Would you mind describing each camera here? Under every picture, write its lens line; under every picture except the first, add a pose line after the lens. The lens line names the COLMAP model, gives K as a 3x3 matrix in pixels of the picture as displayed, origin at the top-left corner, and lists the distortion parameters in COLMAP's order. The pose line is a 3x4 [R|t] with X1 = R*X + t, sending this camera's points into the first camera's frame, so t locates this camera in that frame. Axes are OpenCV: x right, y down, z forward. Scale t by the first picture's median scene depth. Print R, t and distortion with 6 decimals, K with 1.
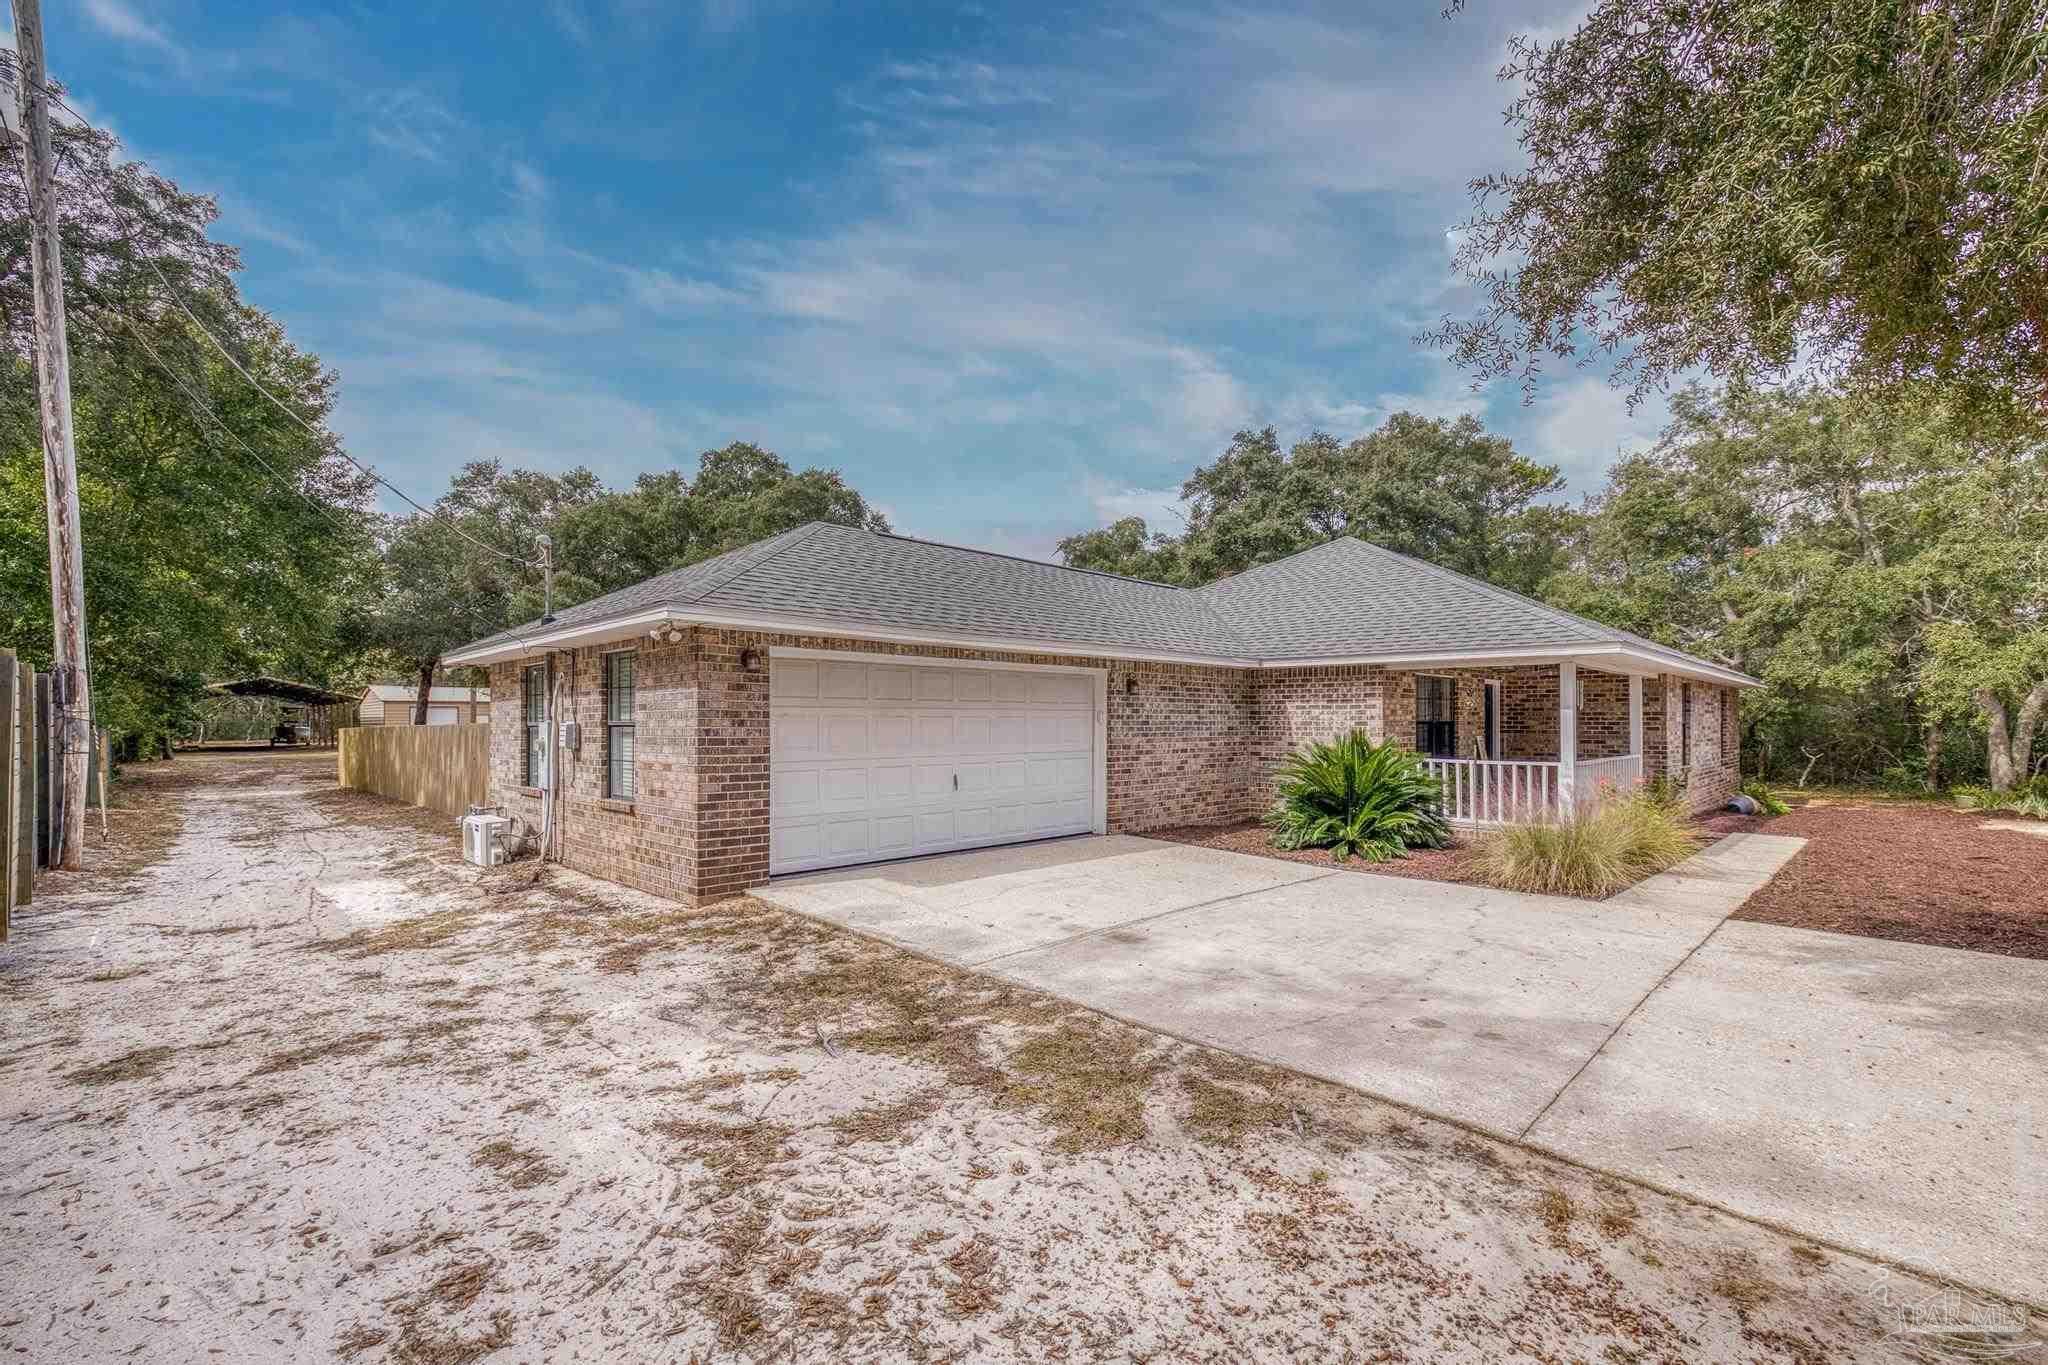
lens RADIAL K [[886.2, 0, 1018.7], [0, 886.2, 723.5], [0, 0, 1]] dist [-0.005547, -0.000272]
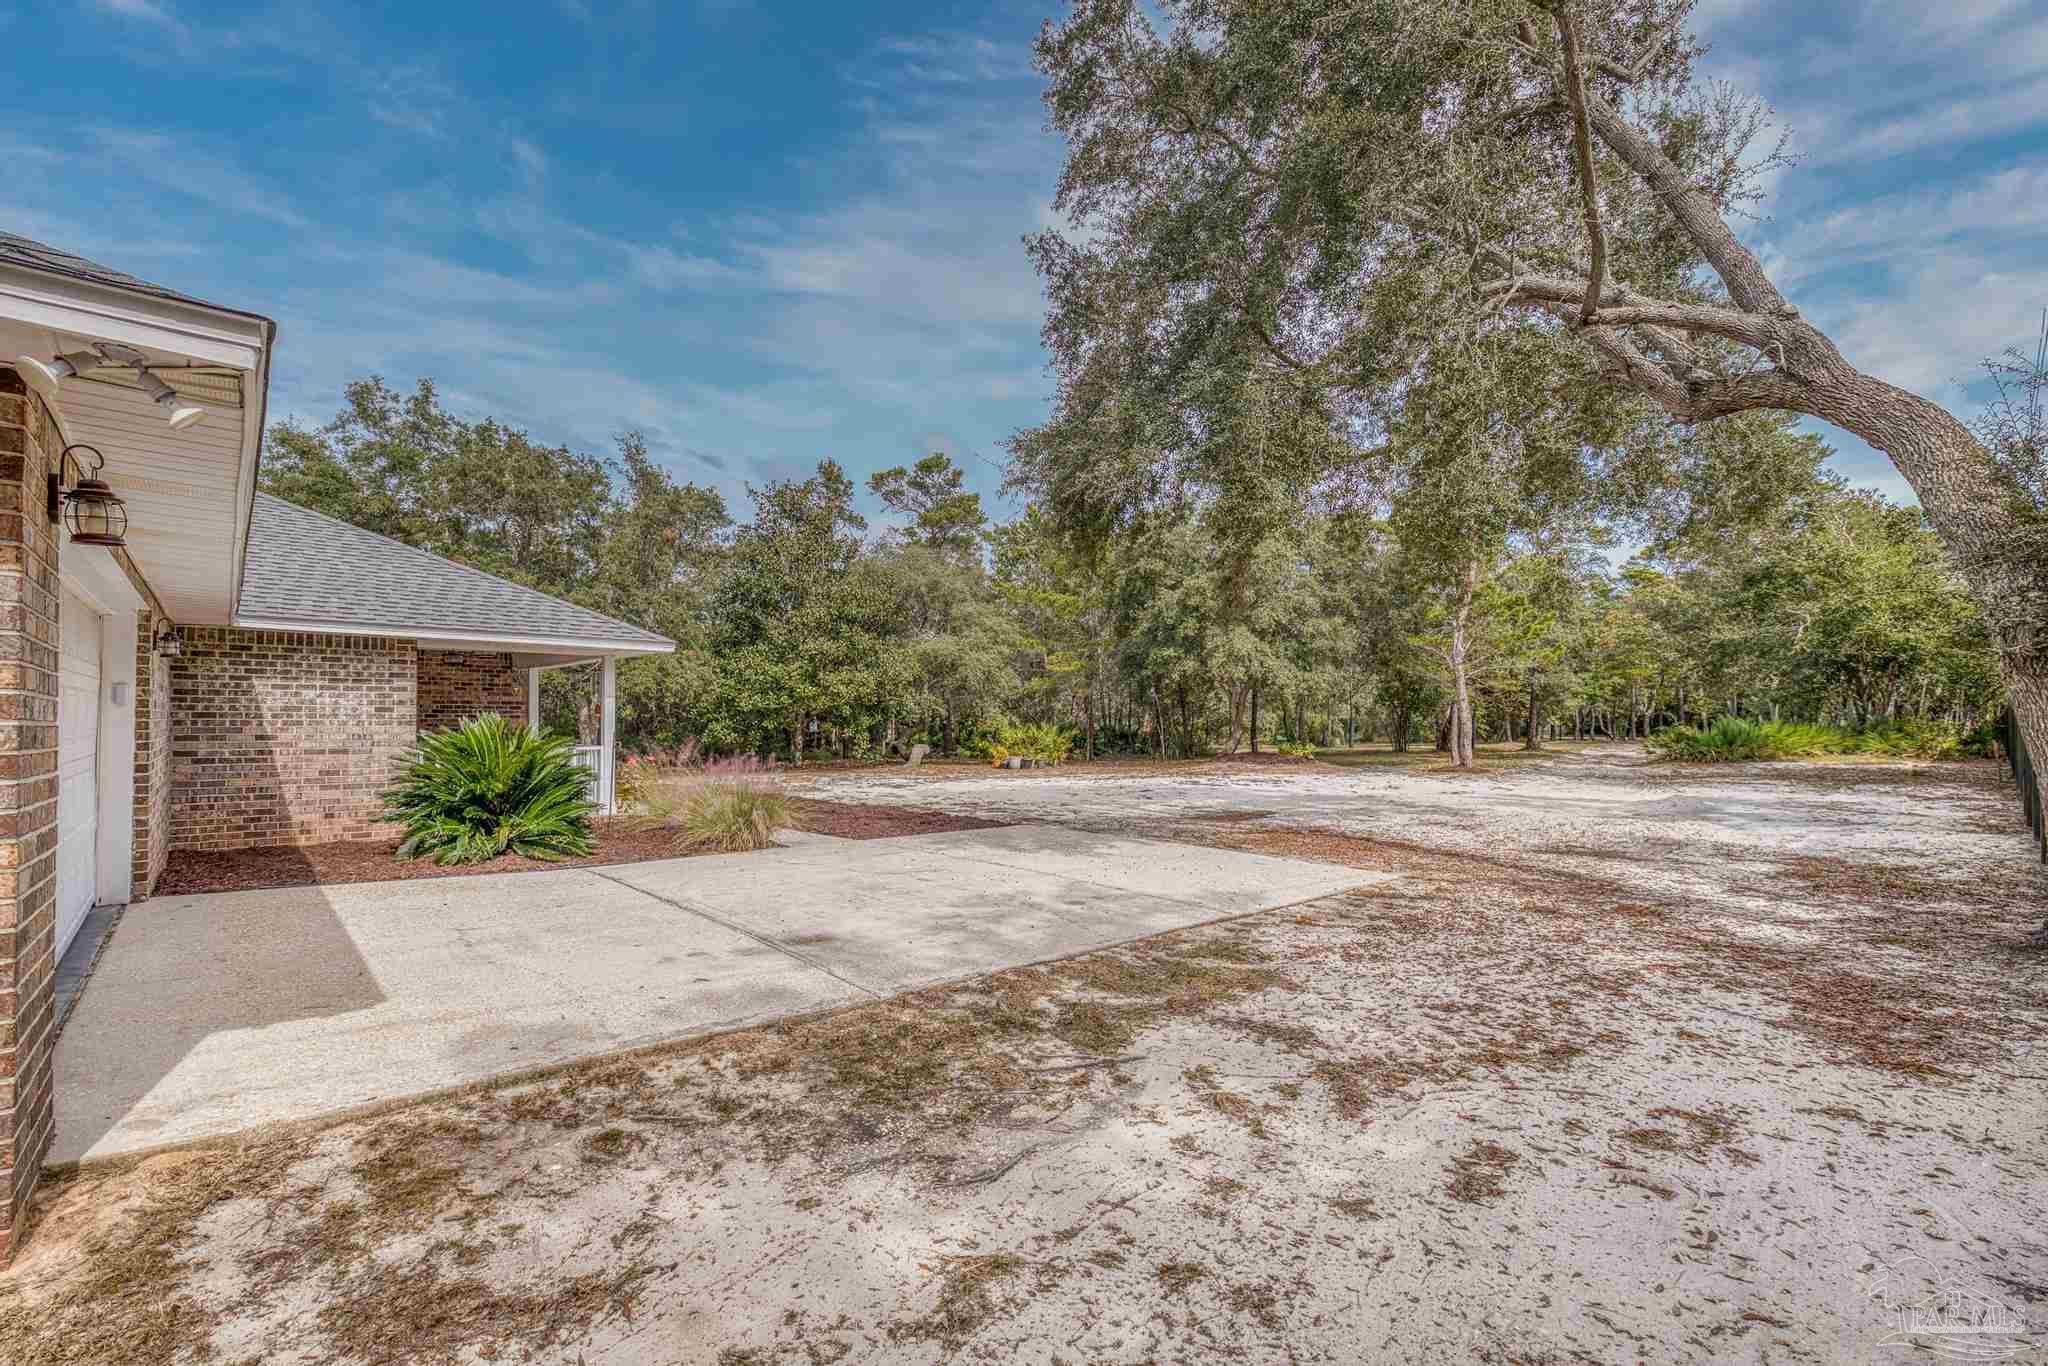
lens RADIAL K [[886.2, 0, 1023.9], [0, 886.2, 694.2], [0, 0, 1]] dist [-0.005547, -0.000272]
pose [[0.052337, 0.027943, 0.998238, -1.099137], [-0.001676, 0.999609, -0.027893, 0.021368], [-0.998628, -0.000213, 0.052364, 1.027809]]
